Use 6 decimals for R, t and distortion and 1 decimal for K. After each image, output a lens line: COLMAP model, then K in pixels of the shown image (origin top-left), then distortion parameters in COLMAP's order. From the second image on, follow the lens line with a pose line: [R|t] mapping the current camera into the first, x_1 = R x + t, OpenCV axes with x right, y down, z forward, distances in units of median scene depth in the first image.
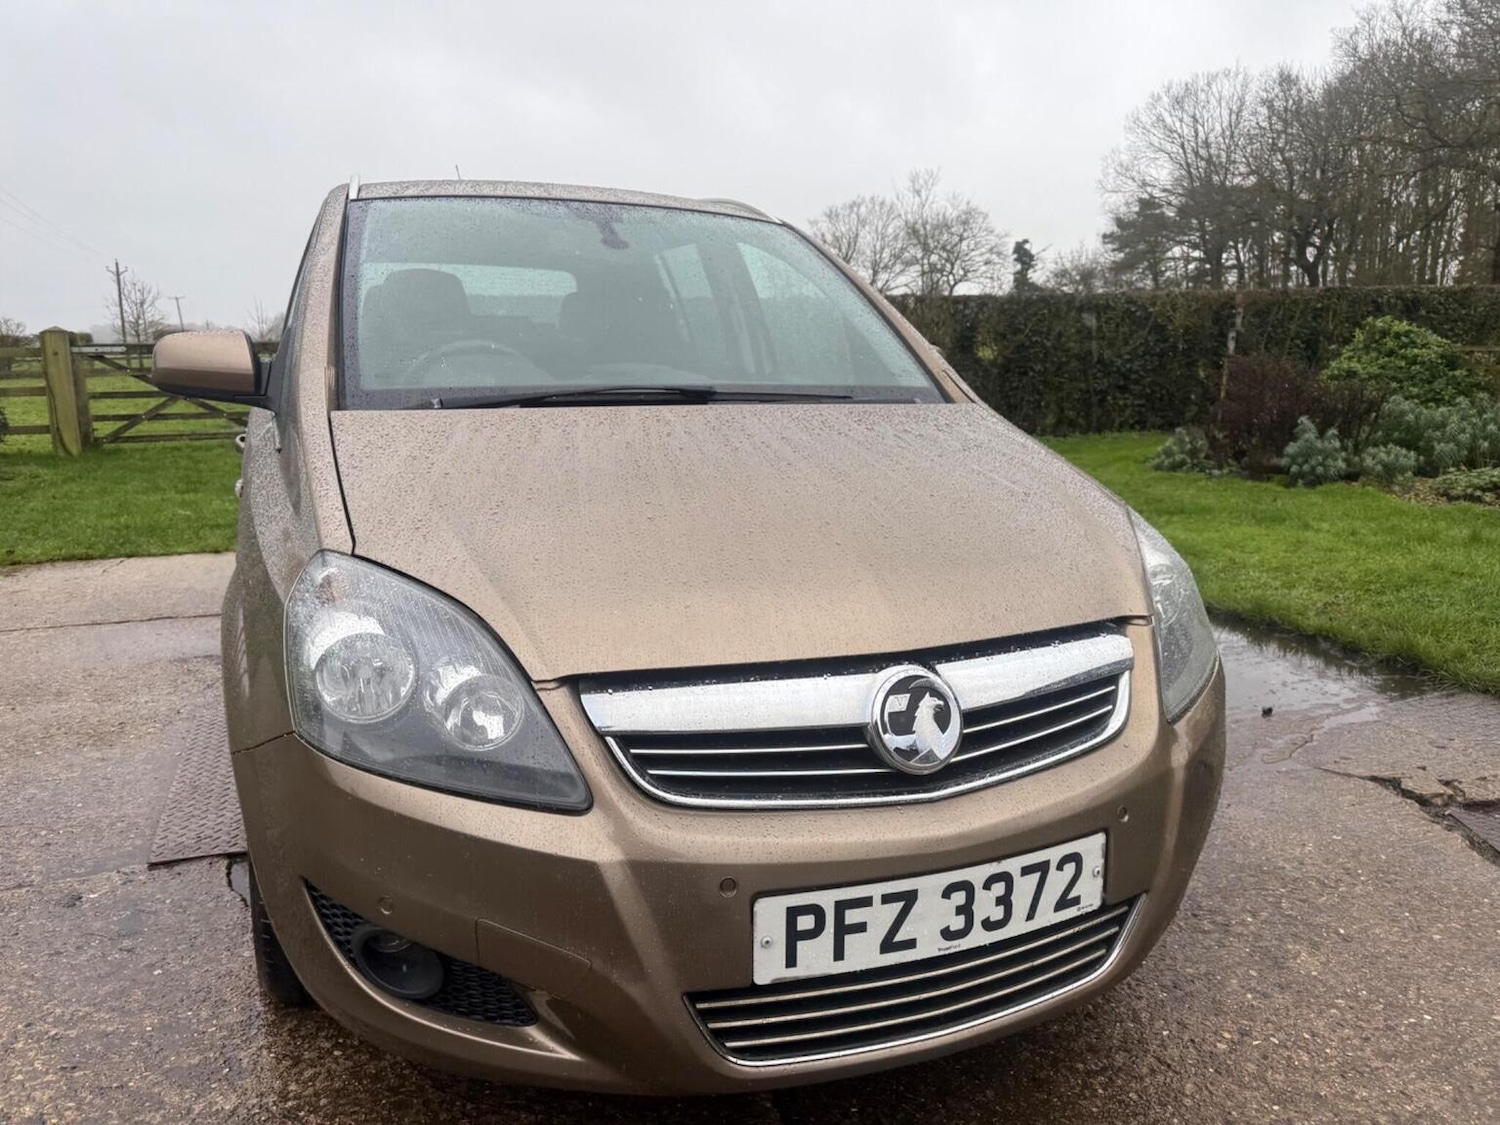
lens RADIAL K [[1060.8, 0, 745.0], [0, 1060.8, 568.2], [0, 0, 1]] dist [0.033275, -0.039151]
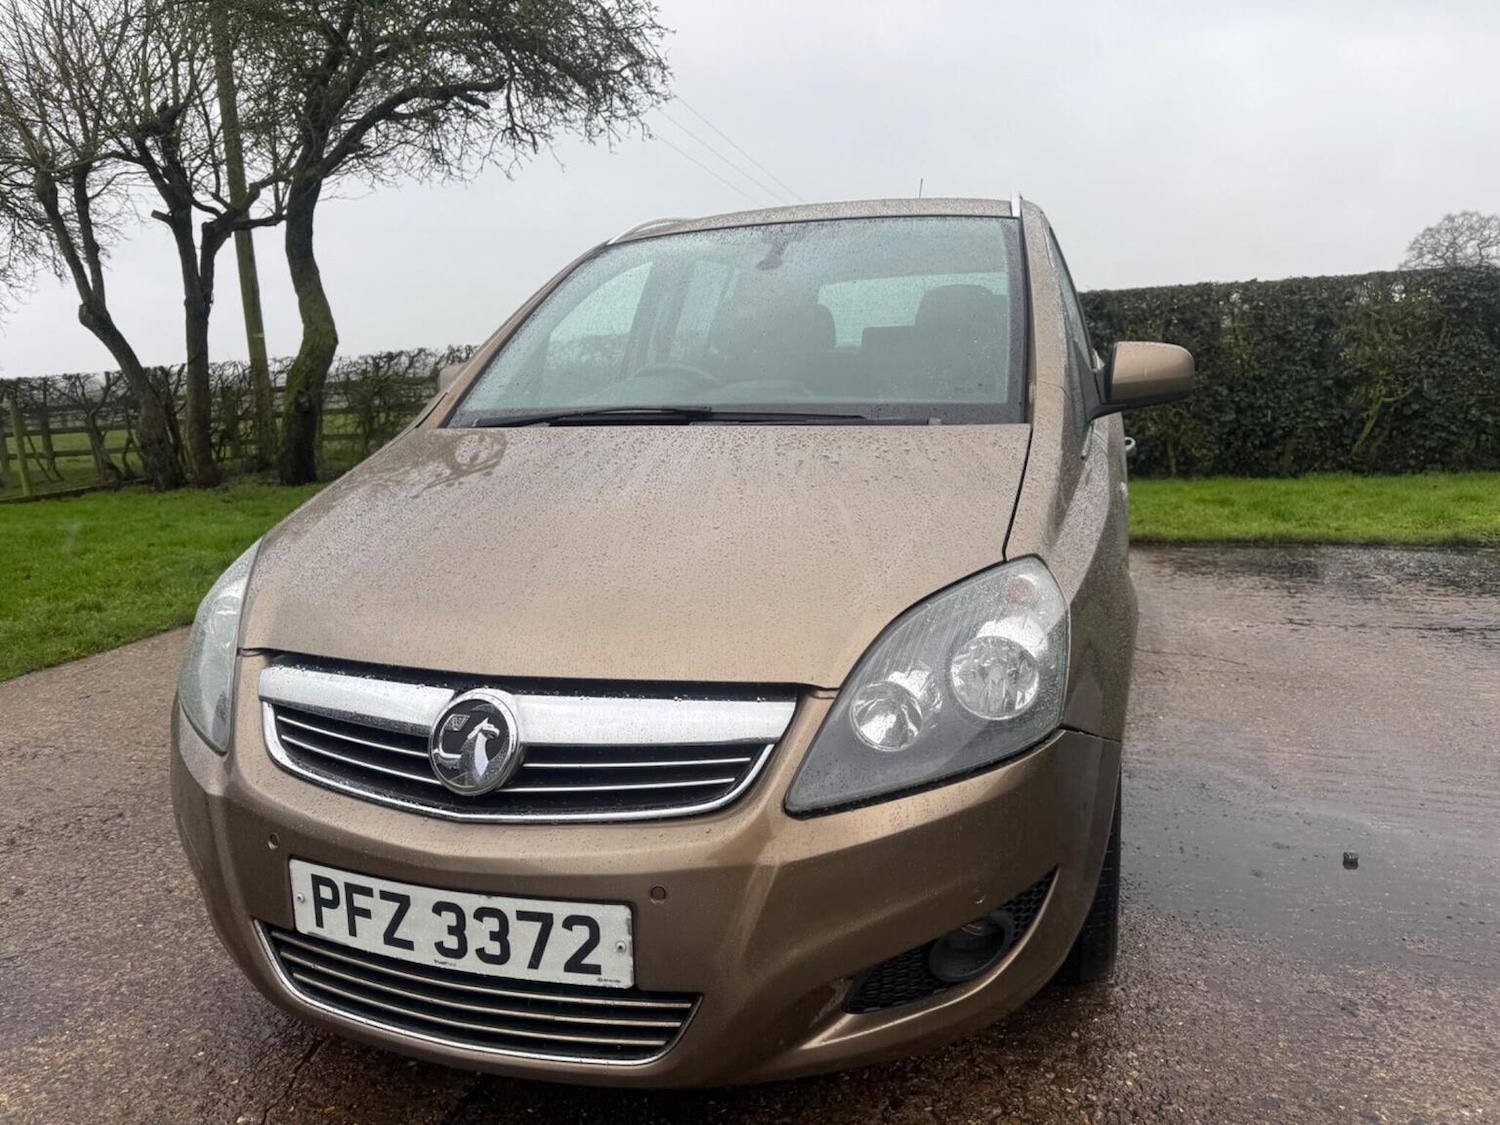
lens RADIAL K [[1060.8, 0, 748.5], [0, 1060.8, 572.7], [0, 0, 1]] dist [0.033275, -0.039151]
pose [[0.778182, 0.104786, -0.619236, 1.004894], [-0.101238, 0.994018, 0.040981, -0.091209], [0.619826, 0.030799, 0.784135, 0.353008]]
